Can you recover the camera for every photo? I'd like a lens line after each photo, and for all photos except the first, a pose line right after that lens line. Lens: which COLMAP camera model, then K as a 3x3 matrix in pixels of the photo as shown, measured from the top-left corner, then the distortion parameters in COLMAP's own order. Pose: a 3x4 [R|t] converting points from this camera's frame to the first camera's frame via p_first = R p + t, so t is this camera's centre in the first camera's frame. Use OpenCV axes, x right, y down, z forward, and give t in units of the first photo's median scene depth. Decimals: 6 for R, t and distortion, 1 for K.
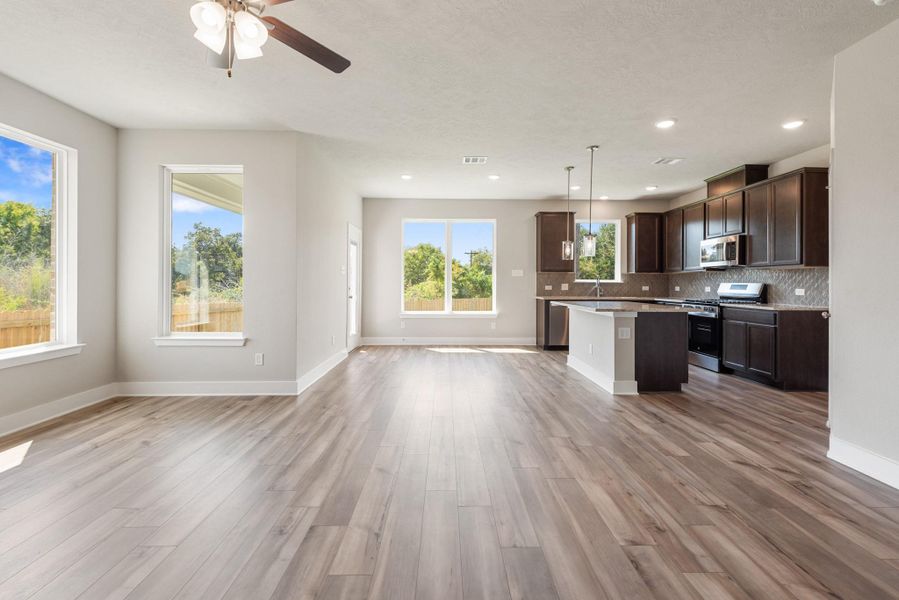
lens RADIAL K [[388.2, 0, 445.8], [0, 388.2, 284.0], [0, 0, 1]] dist [0.005126, -0.000255]
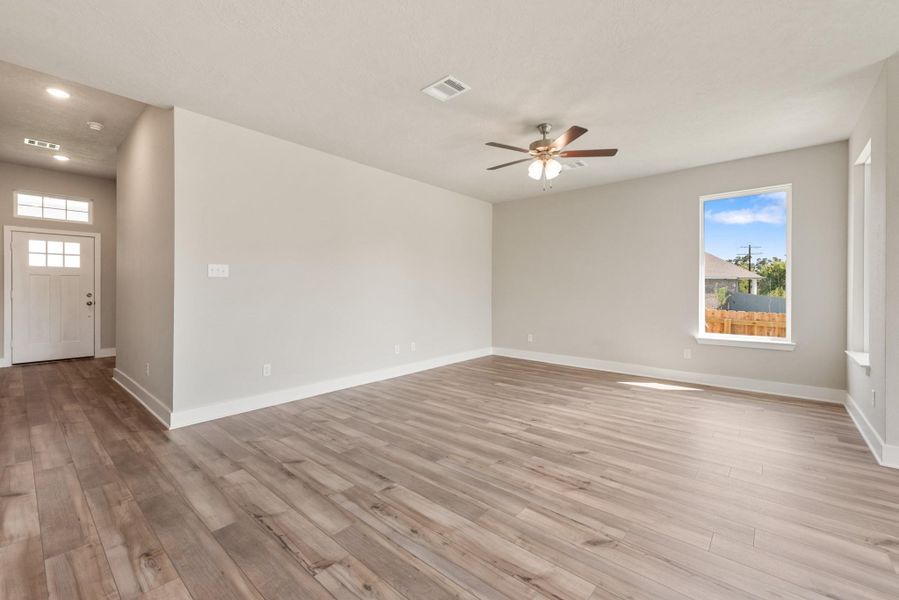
lens RADIAL K [[371.6, 0, 449.1], [0, 371.6, 278.1], [0, 0, 1]] dist [0.003883, -0.001186]
pose [[-0.661182, -0.029240, -0.749655, 0.449173], [-0.007144, 0.999440, -0.032682, -0.000190], [0.750191, -0.016253, -0.661021, 0.684716]]
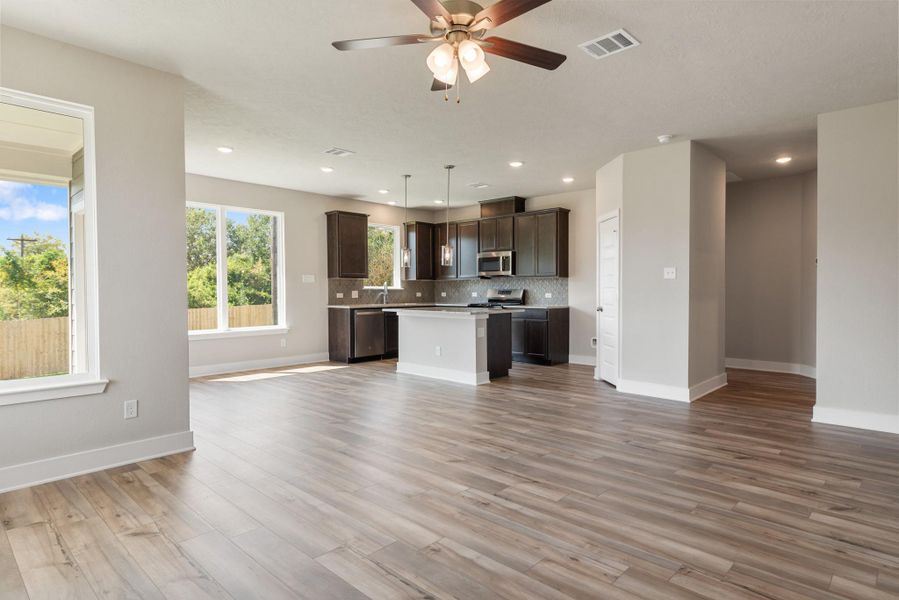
lens RADIAL K [[503.9, 0, 449.5], [0, 503.9, 300.0], [0, 0, 1]] dist [0.015746, -0.000127]
pose [[0.692259, -0.021374, 0.721332, -0.568303], [0.008063, 0.999728, 0.021886, -0.004629], [-0.721604, -0.009335, 0.692243, 0.009211]]
